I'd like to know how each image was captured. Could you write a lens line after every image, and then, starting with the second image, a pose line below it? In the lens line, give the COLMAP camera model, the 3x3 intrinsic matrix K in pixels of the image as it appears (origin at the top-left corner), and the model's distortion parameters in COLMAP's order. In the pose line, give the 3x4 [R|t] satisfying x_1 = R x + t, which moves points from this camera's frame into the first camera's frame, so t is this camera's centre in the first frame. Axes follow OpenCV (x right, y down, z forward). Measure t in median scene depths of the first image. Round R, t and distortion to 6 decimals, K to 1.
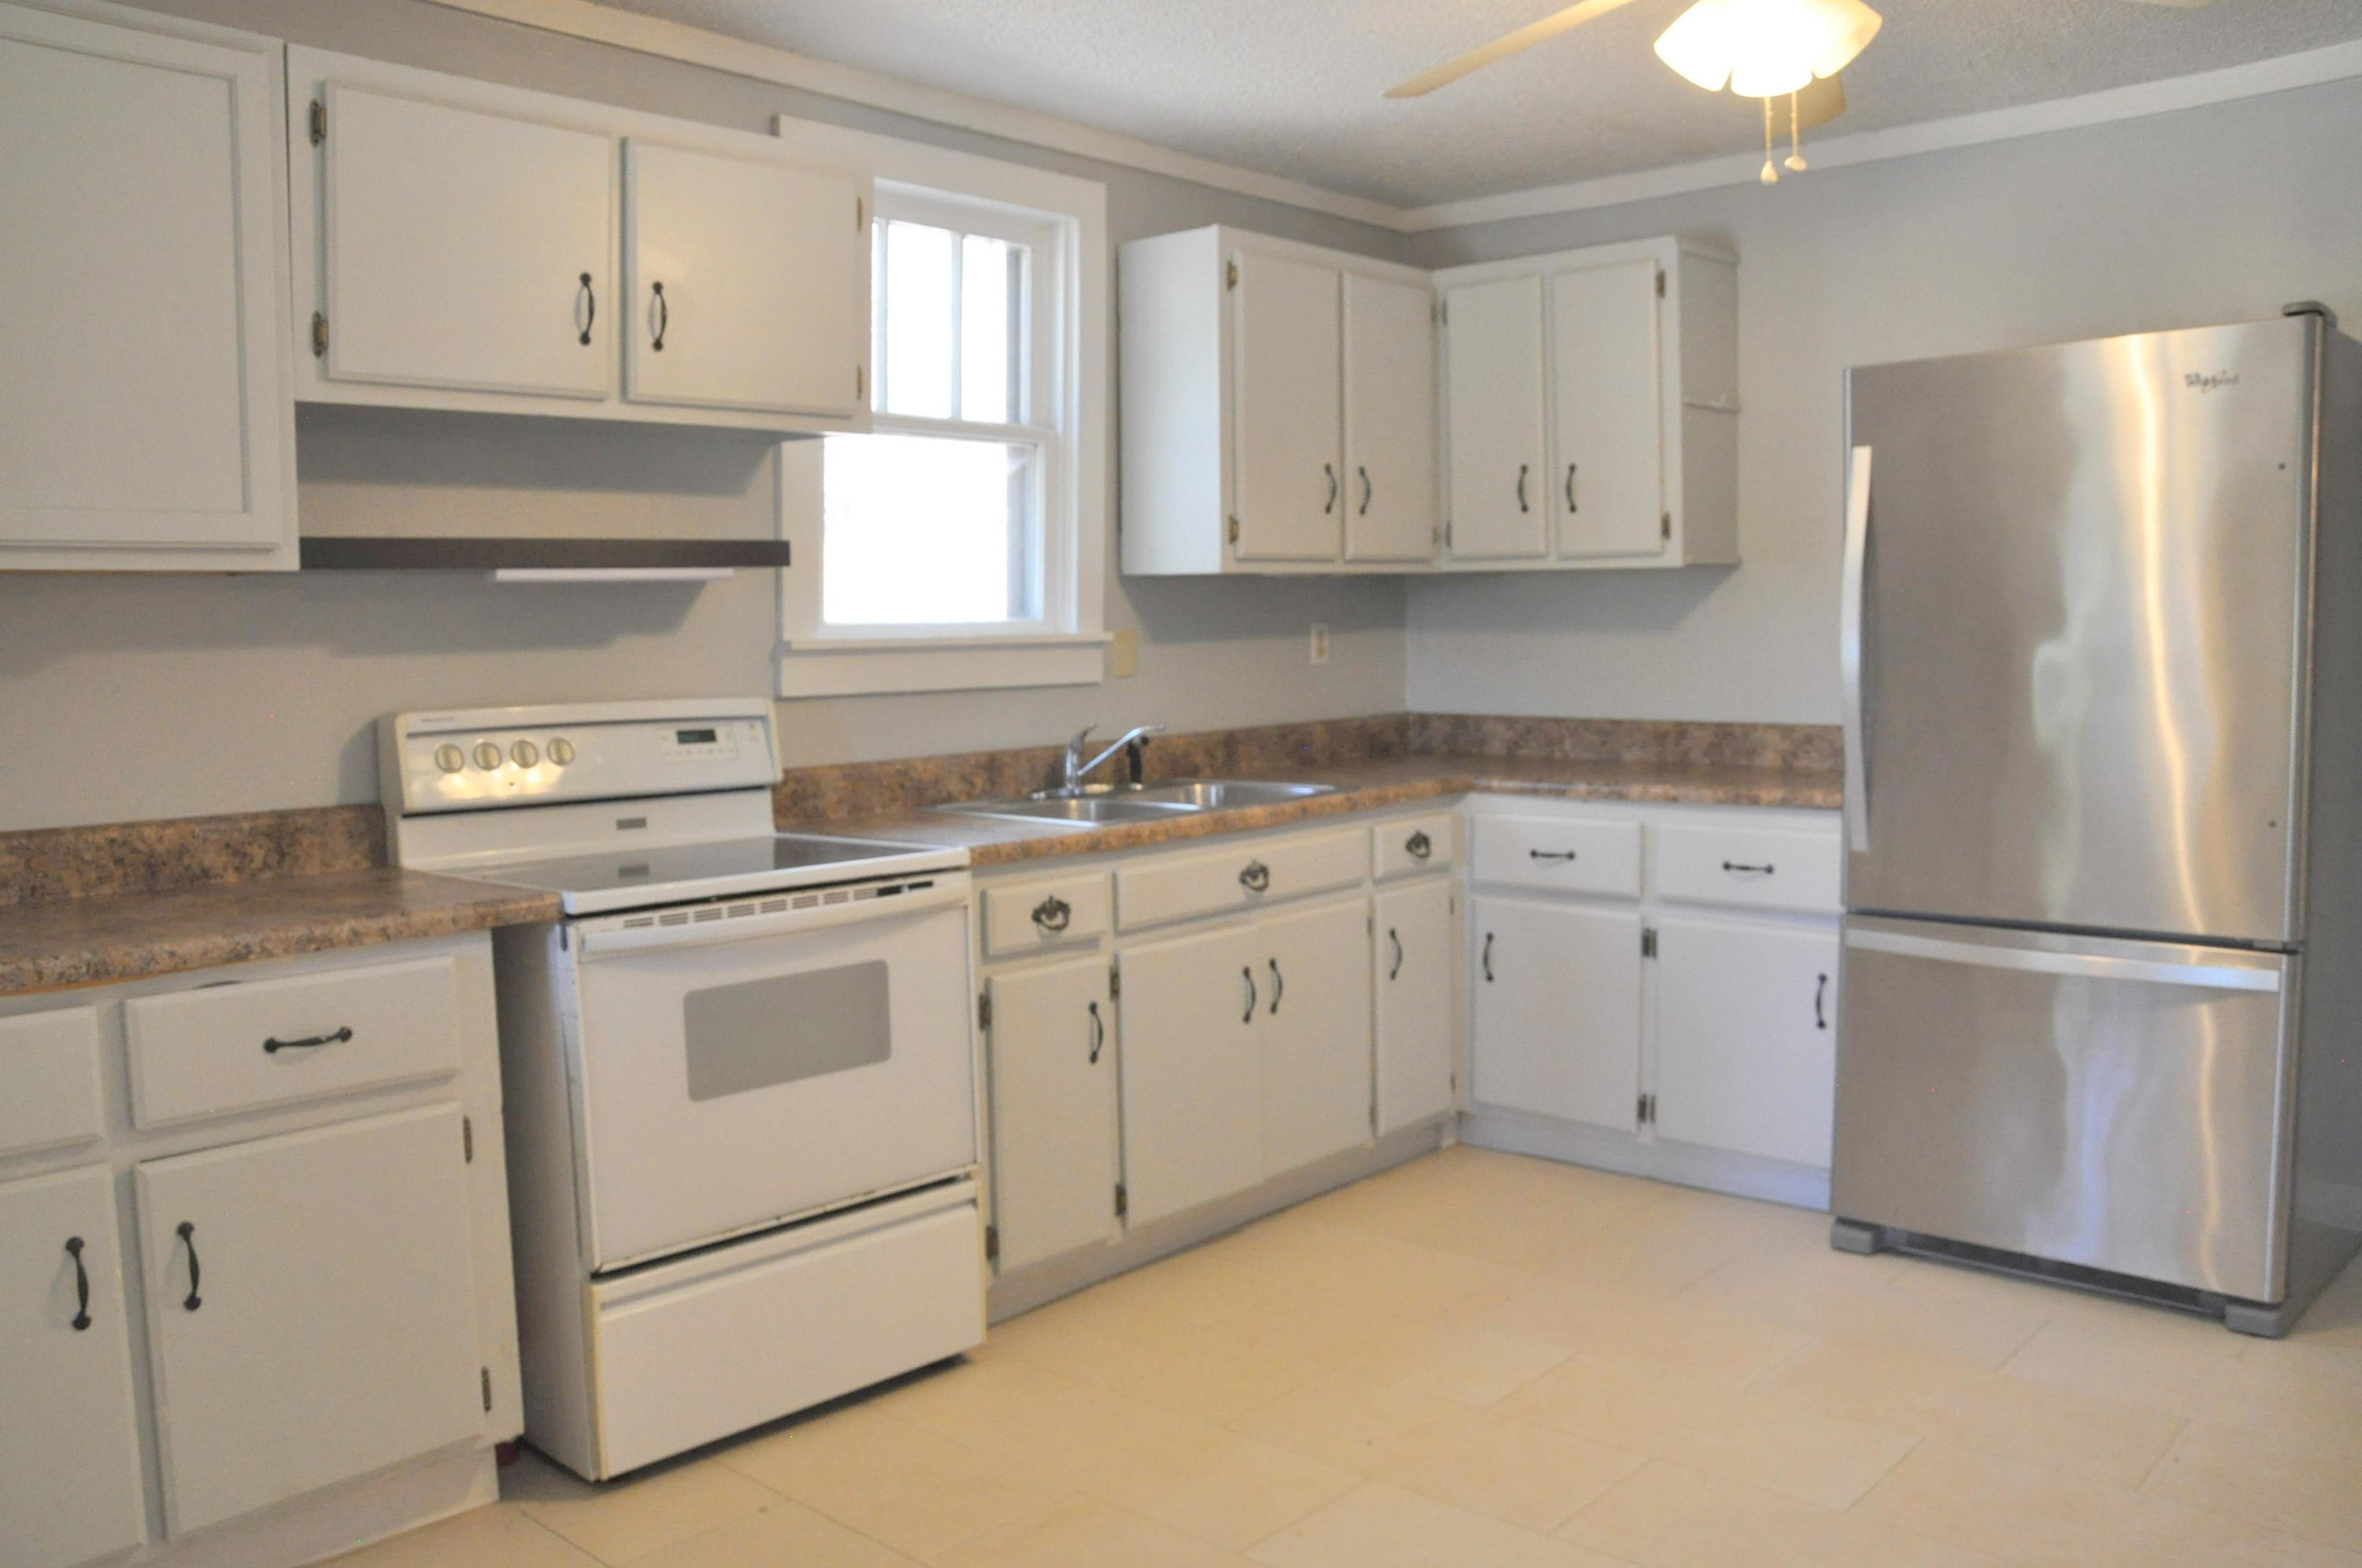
lens RADIAL K [[1850.3, 0, 1159.1], [0, 1850.3, 792.6], [0, 0, 1]] dist [-0.154113, 0.121848]
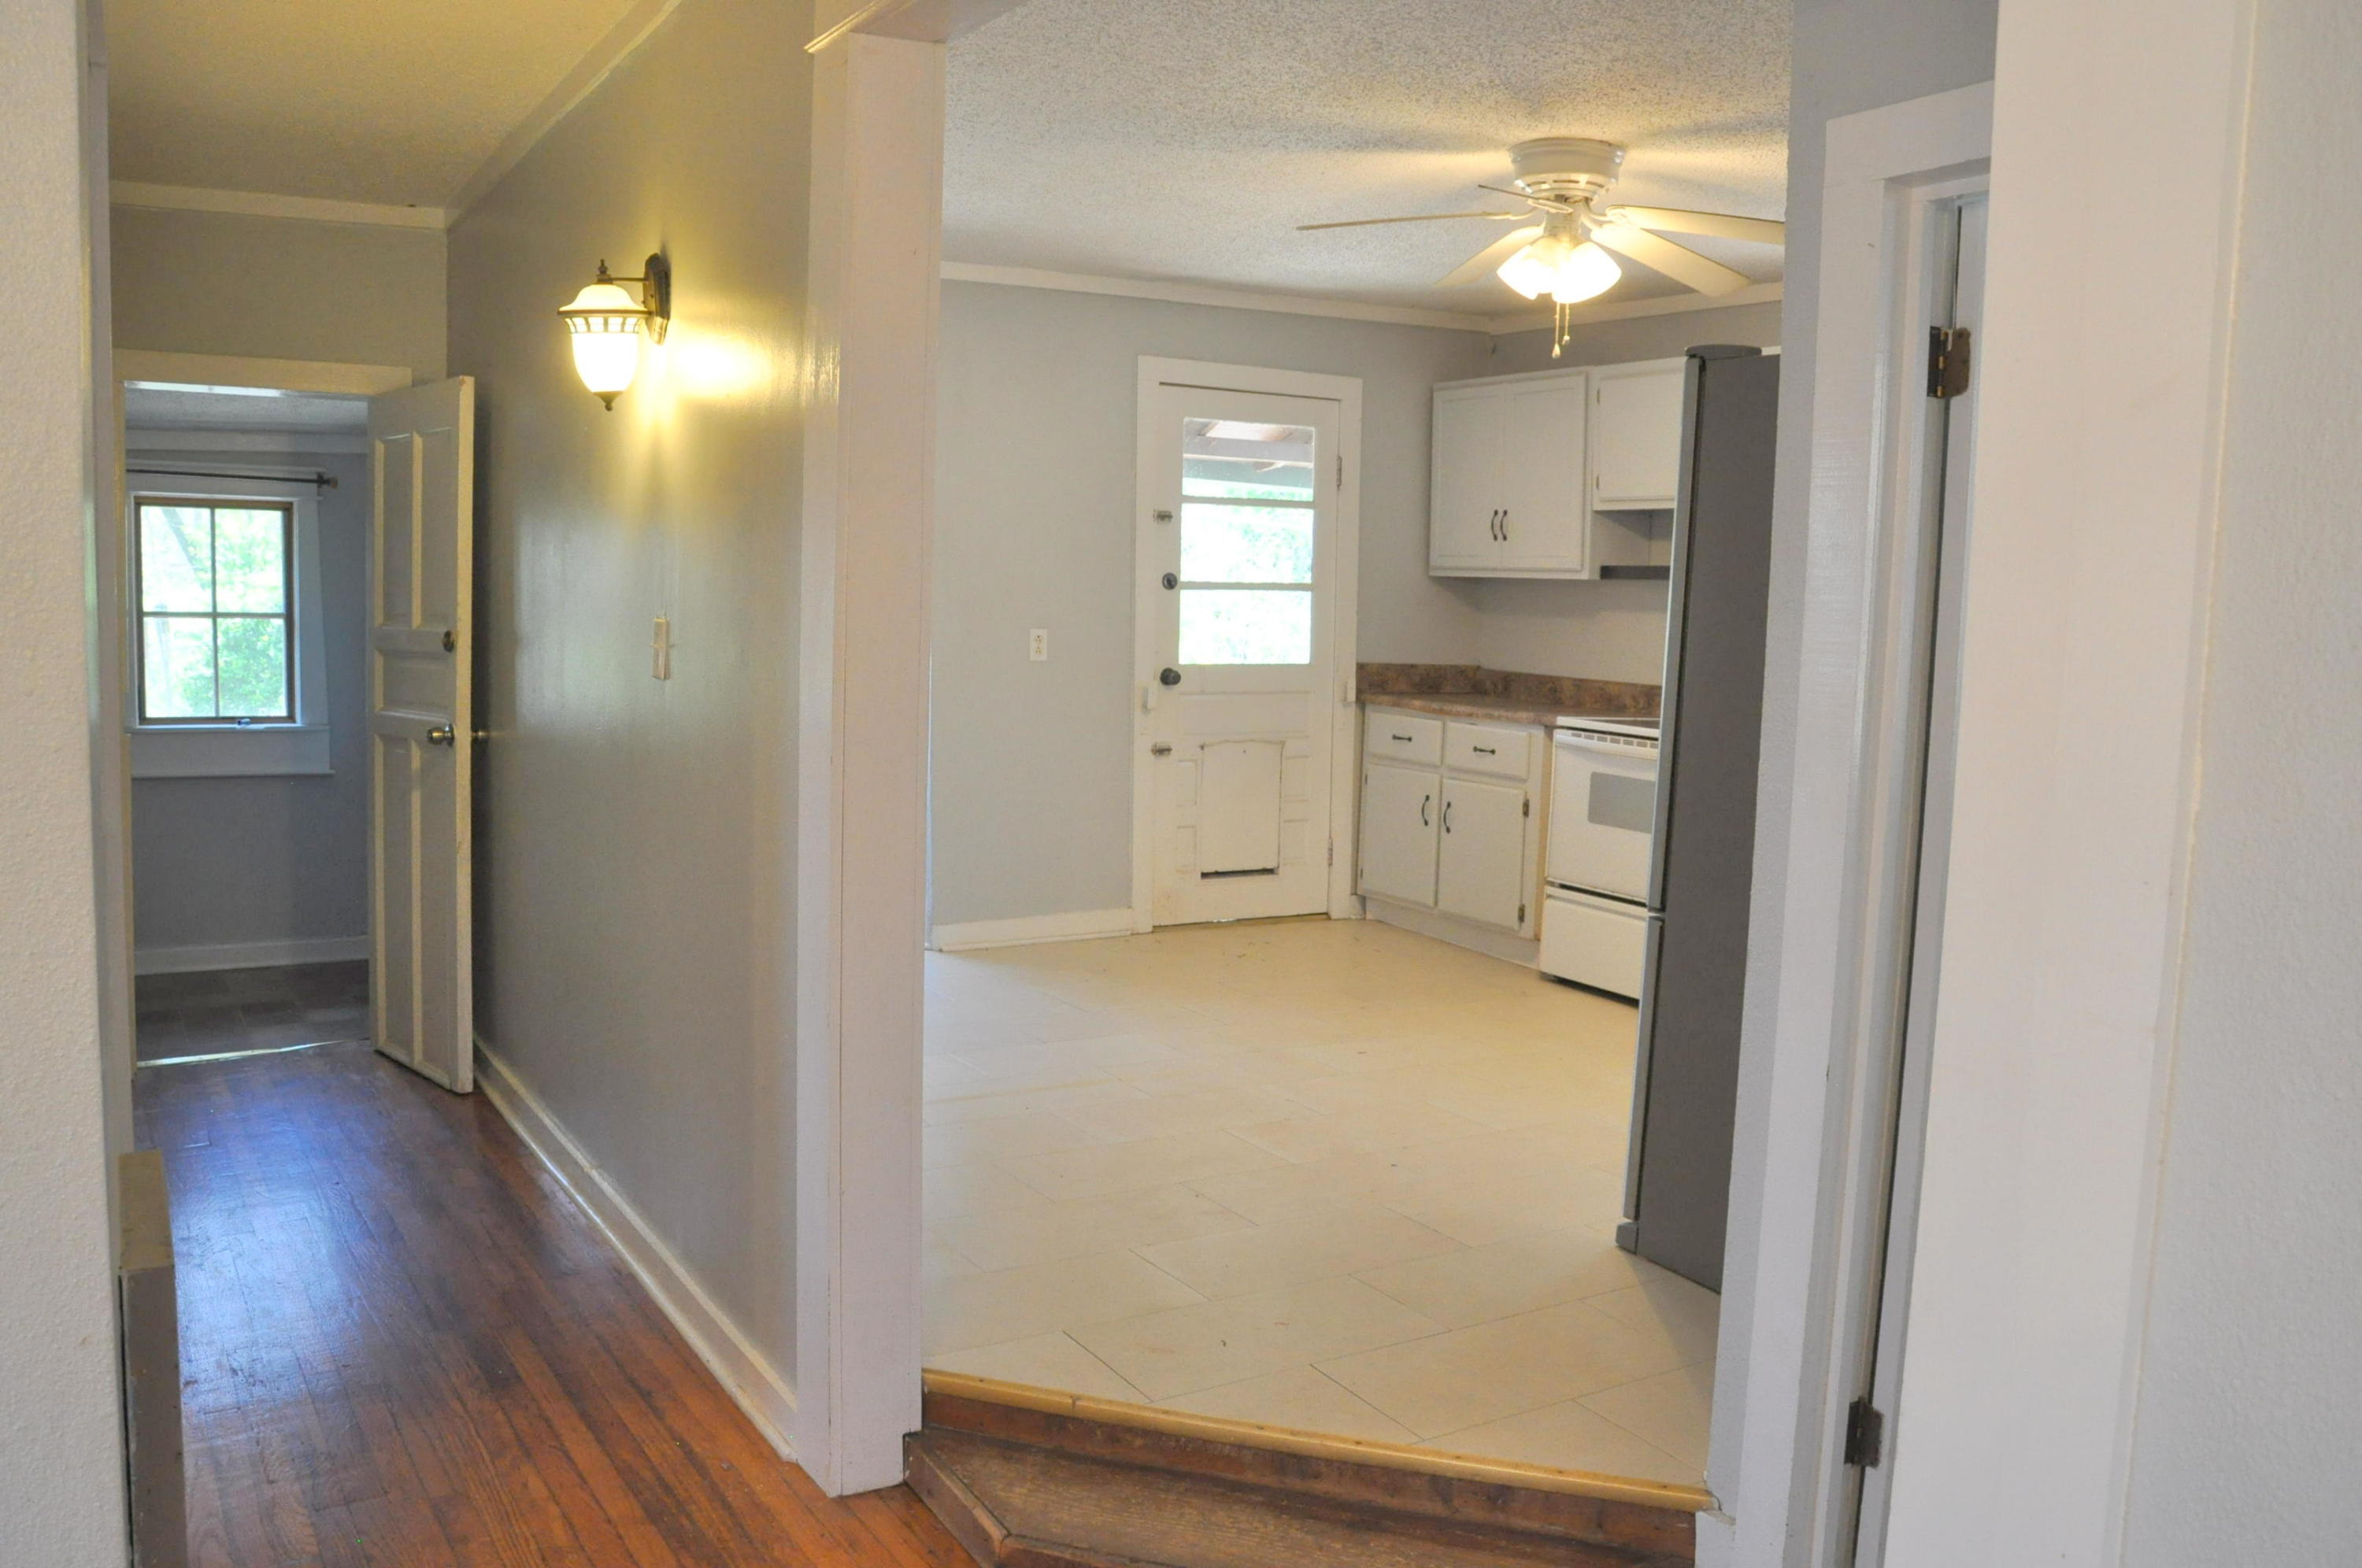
lens RADIAL K [[1850.3, 0, 1159.1], [0, 1850.3, 792.6], [0, 0, 1]] dist [-0.154113, 0.121848]
pose [[-0.268049, 0.111541, -0.956927, 1.805385], [-0.114945, 0.982477, 0.146717, -0.118060], [0.956524, 0.149322, -0.250531, 0.952420]]
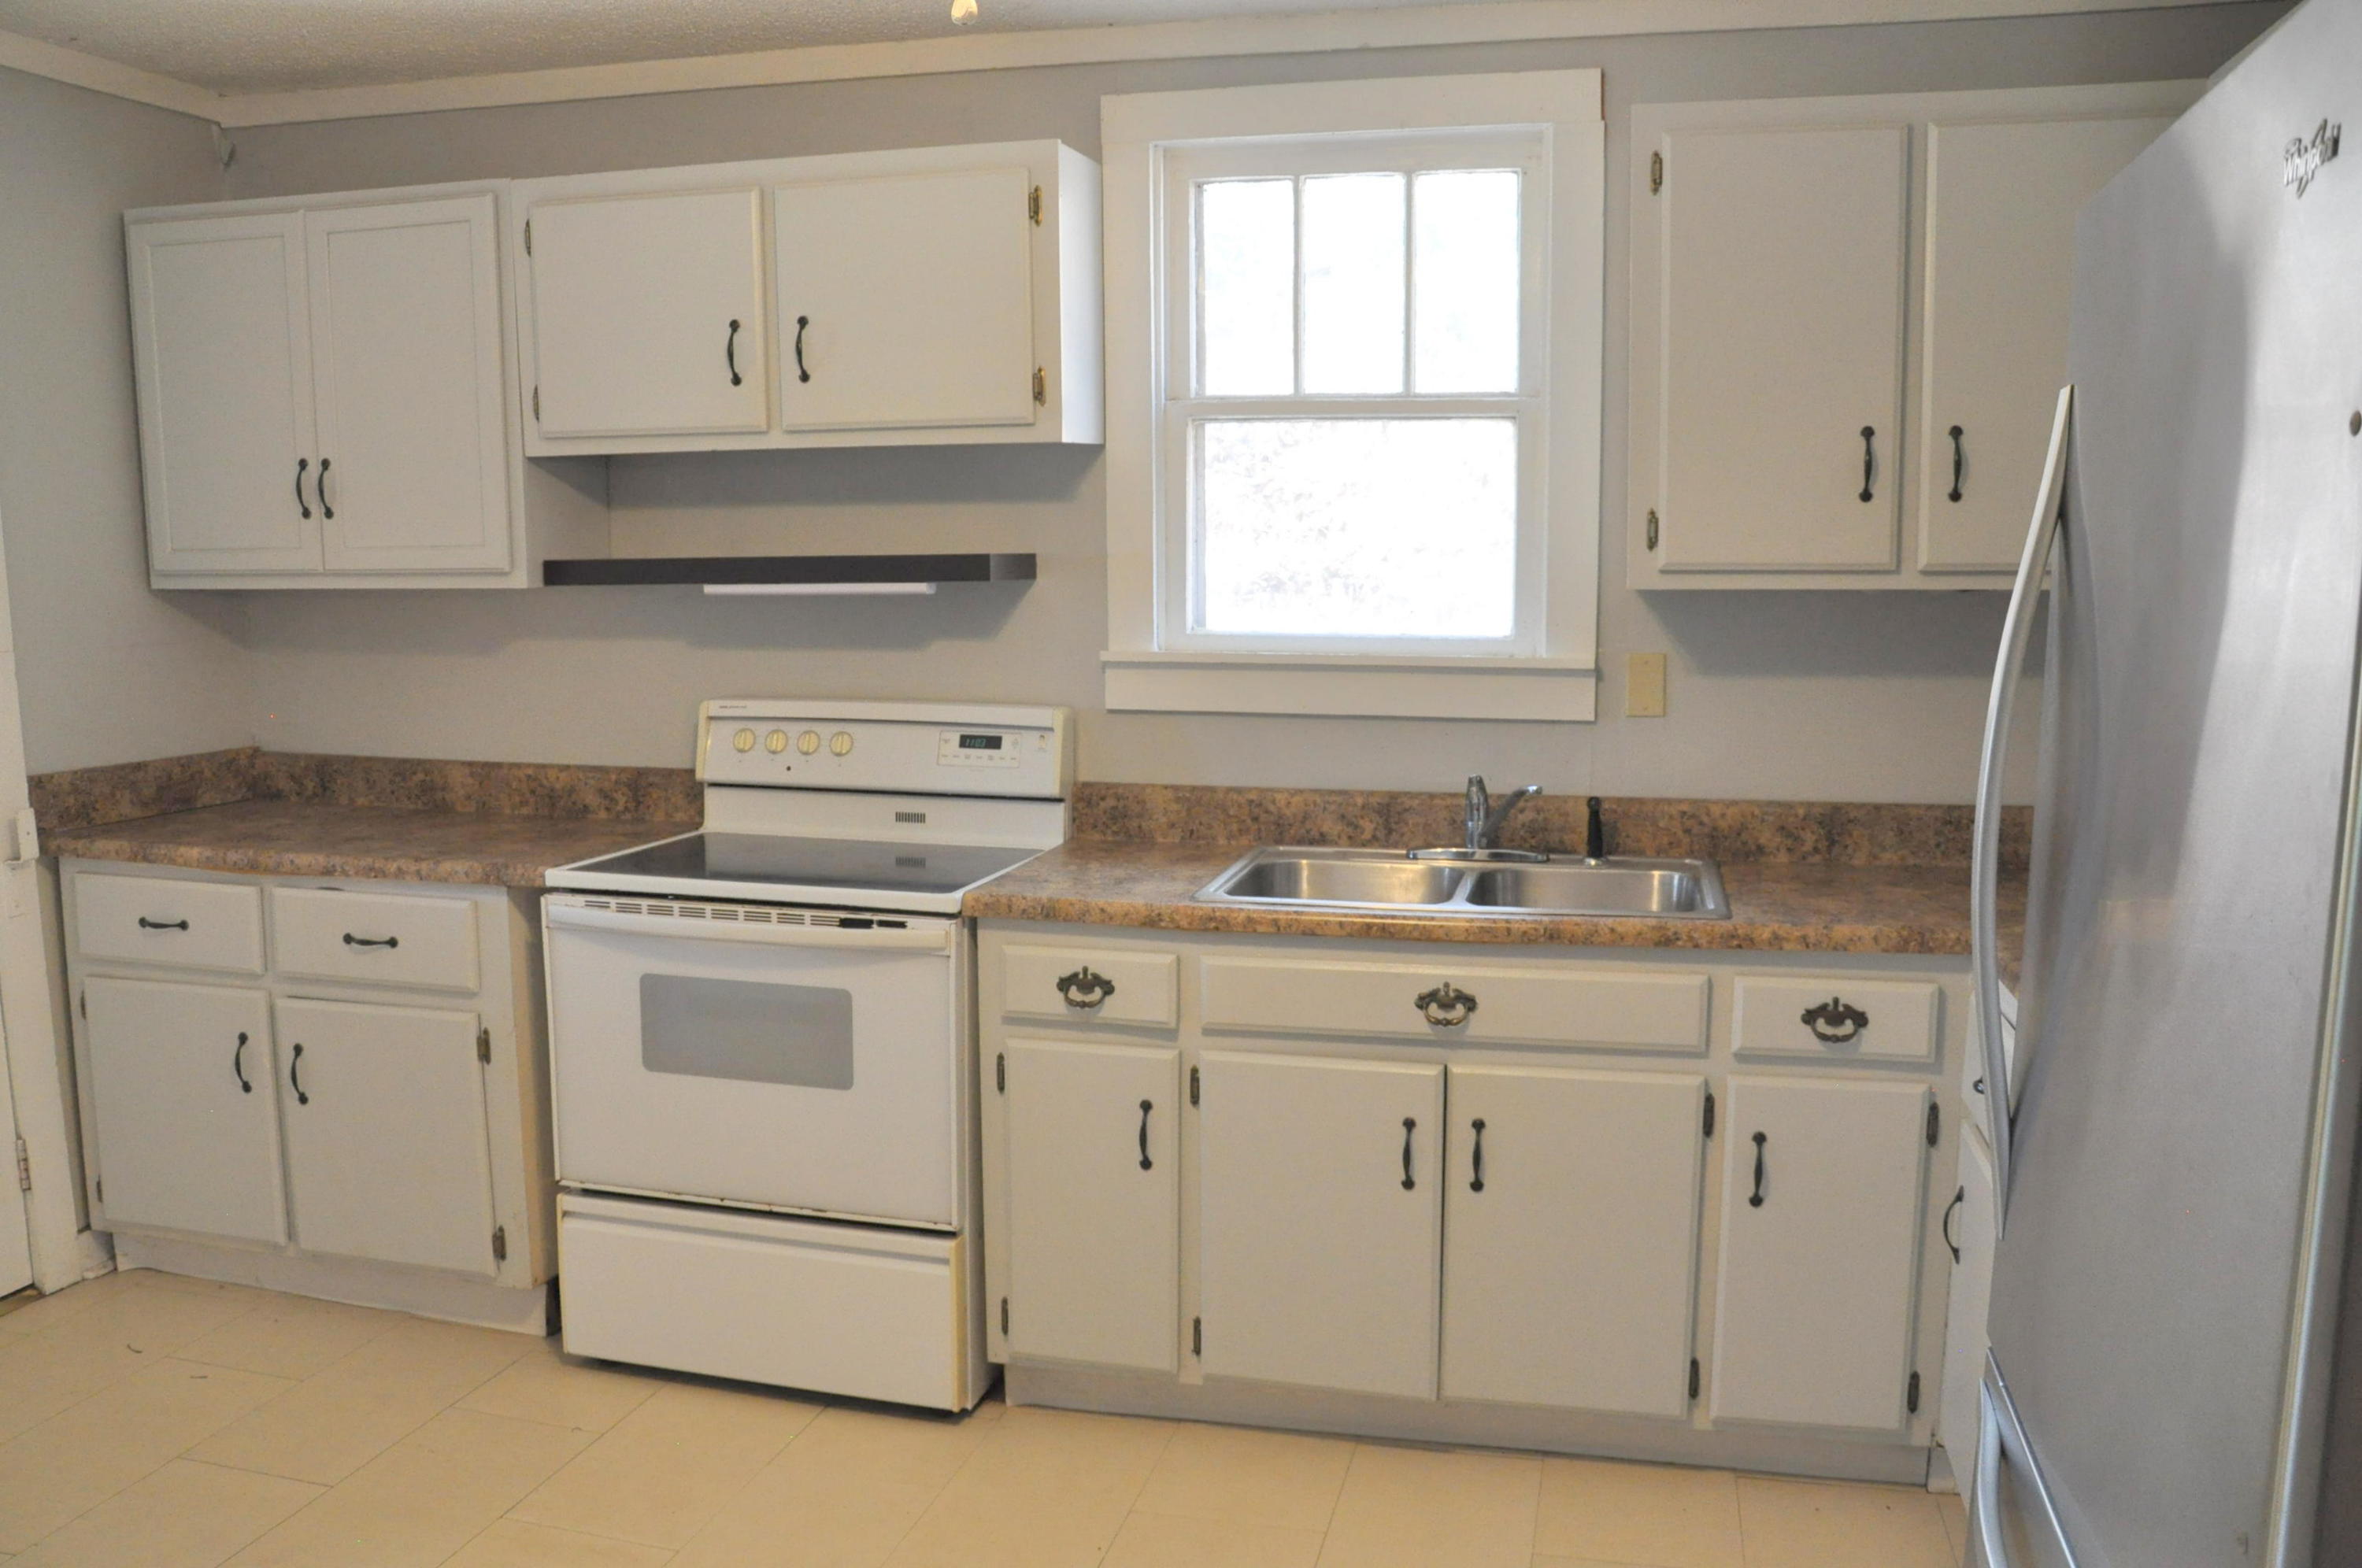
lens RADIAL K [[1850.3, 0, 1159.1], [0, 1850.3, 792.6], [0, 0, 1]] dist [-0.154113, 0.121848]
pose [[0.487520, 0.130559, -0.863295, 0.767424], [-0.087230, 0.991093, 0.100625, -0.128103], [0.868744, 0.026248, 0.494566, 0.644853]]
